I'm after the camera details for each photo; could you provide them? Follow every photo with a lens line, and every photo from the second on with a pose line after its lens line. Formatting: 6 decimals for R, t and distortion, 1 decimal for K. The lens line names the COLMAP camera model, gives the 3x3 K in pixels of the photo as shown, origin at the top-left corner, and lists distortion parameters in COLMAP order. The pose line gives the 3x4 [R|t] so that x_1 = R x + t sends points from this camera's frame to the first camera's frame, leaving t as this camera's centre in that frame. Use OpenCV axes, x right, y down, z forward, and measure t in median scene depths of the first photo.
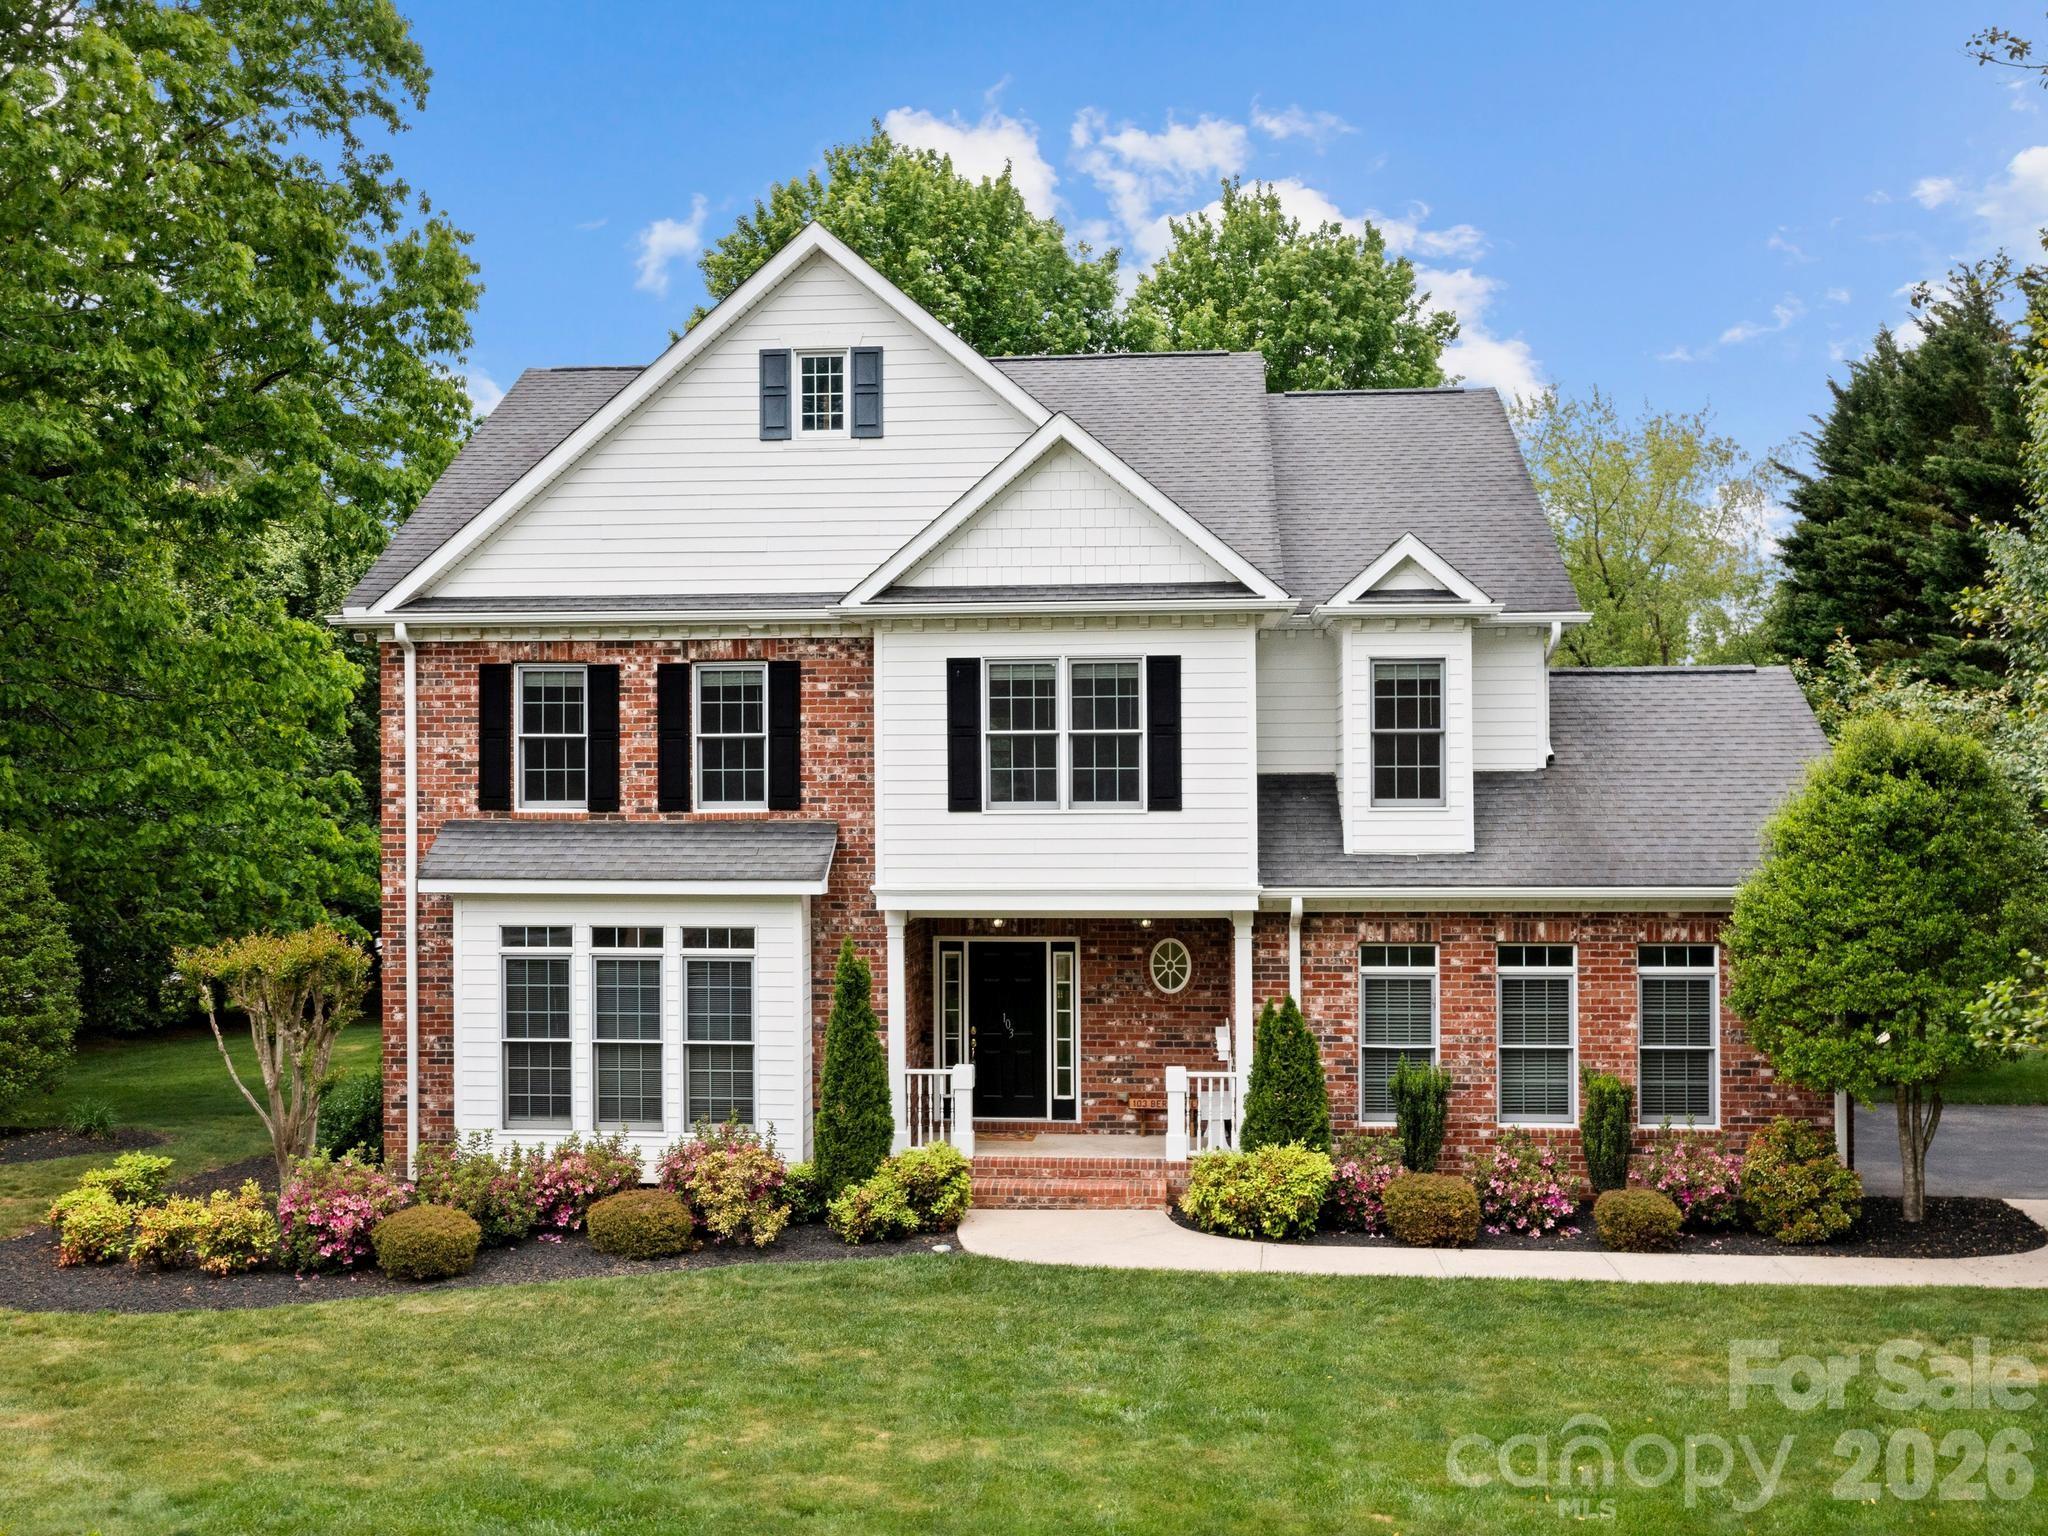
lens RADIAL K [[1872.9, 0, 997.9], [0, 1872.9, 776.5], [0, 0, 1]] dist [-0.007615, 0.000000]
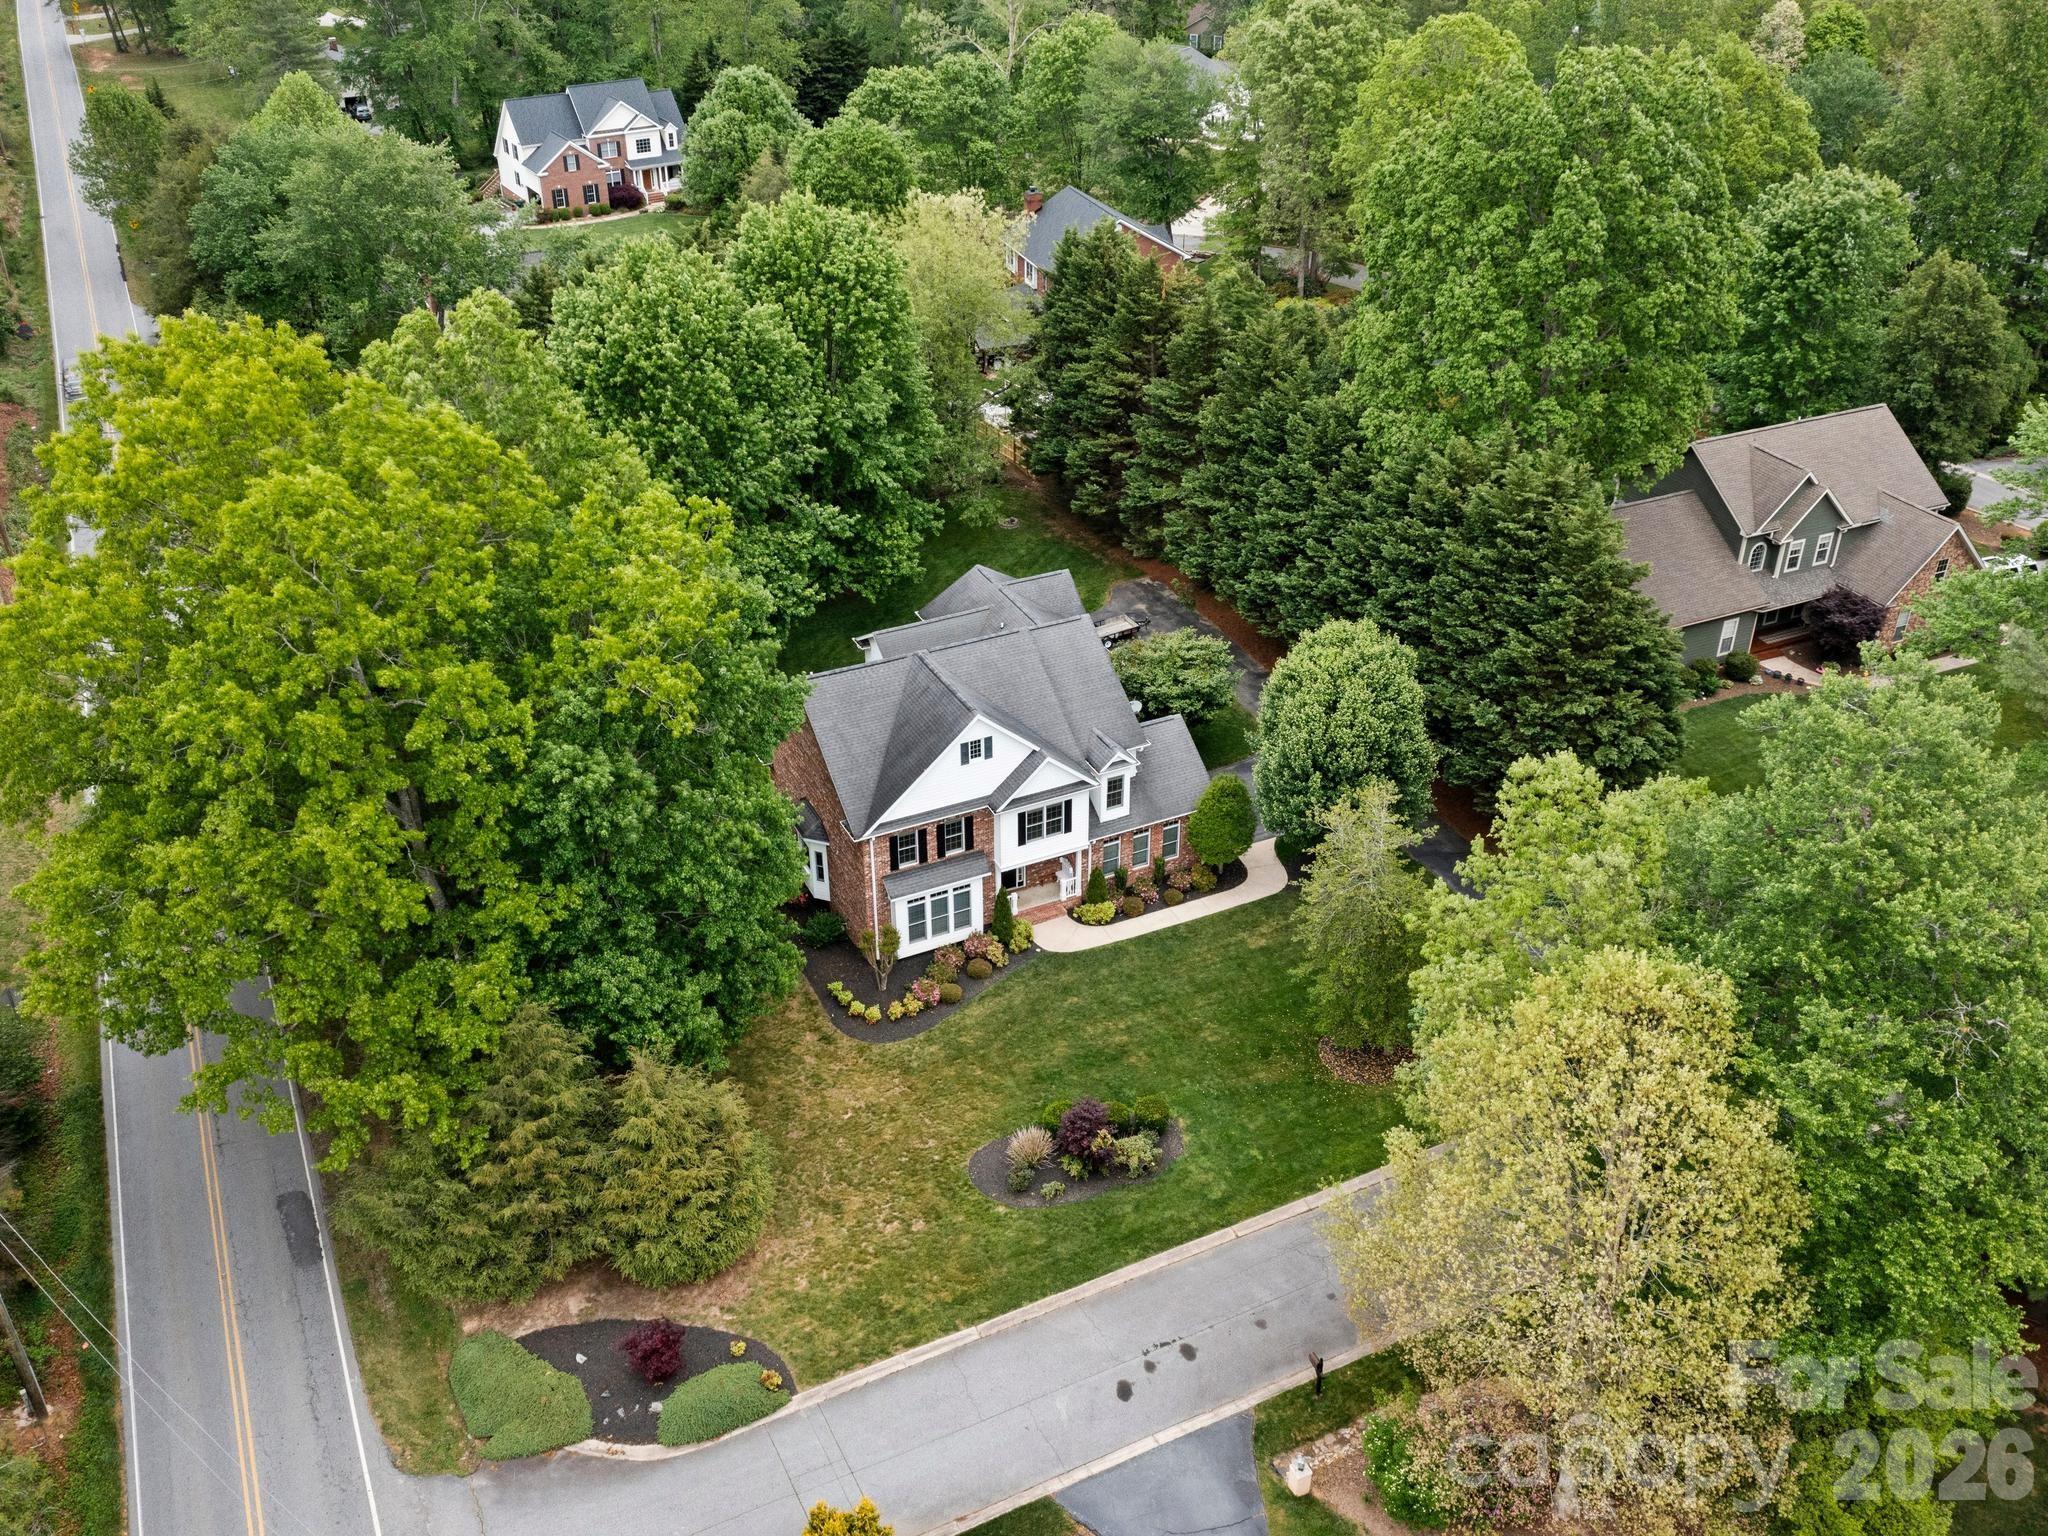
lens RADIAL K [[1872.9, 0, 1000.2], [0, 1872.9, 758.0], [0, 0, 1]] dist [-0.007615, 0.000000]
pose [[0.859523, -0.270240, 0.433809, -1.661596], [0.004839, 0.853046, 0.521813, -2.122722], [-0.511074, -0.446411, 0.734521, -1.713424]]
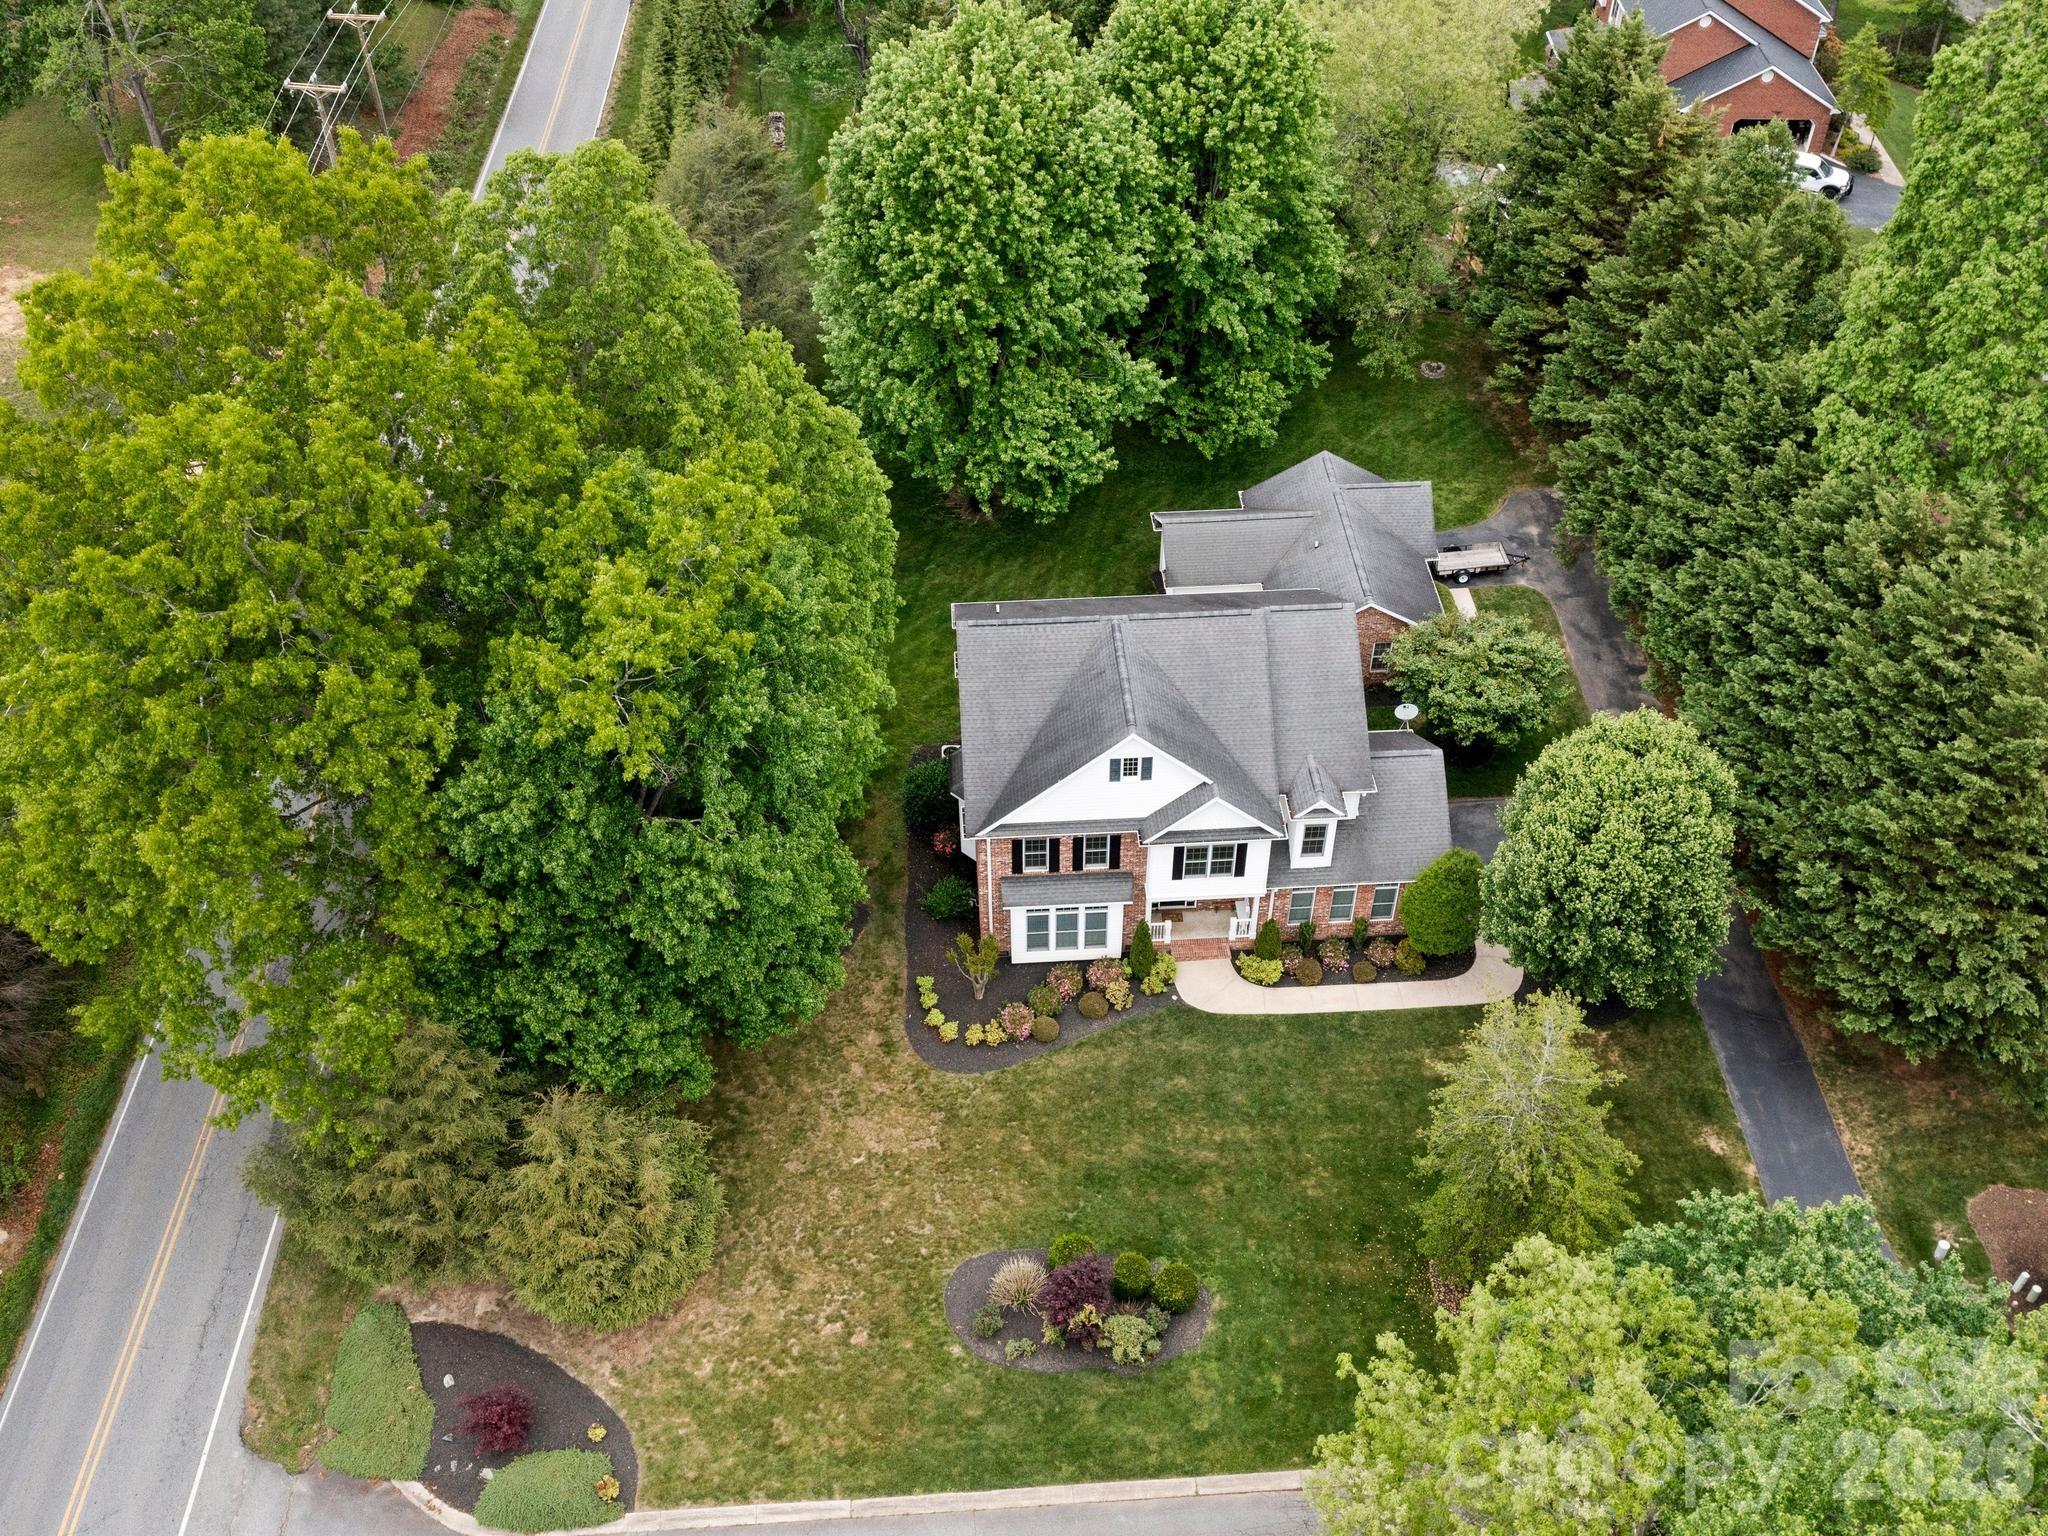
lens RADIAL K [[1872.9, 0, 993.3], [0, 1872.9, 764.7], [0, 0, 1]] dist [-0.007615, 0.000000]
pose [[0.989694, -0.107874, 0.094178, -0.598025], [0.013305, 0.724094, 0.689573, -2.294471], [-0.142581, -0.681213, 0.718066, -1.098595]]
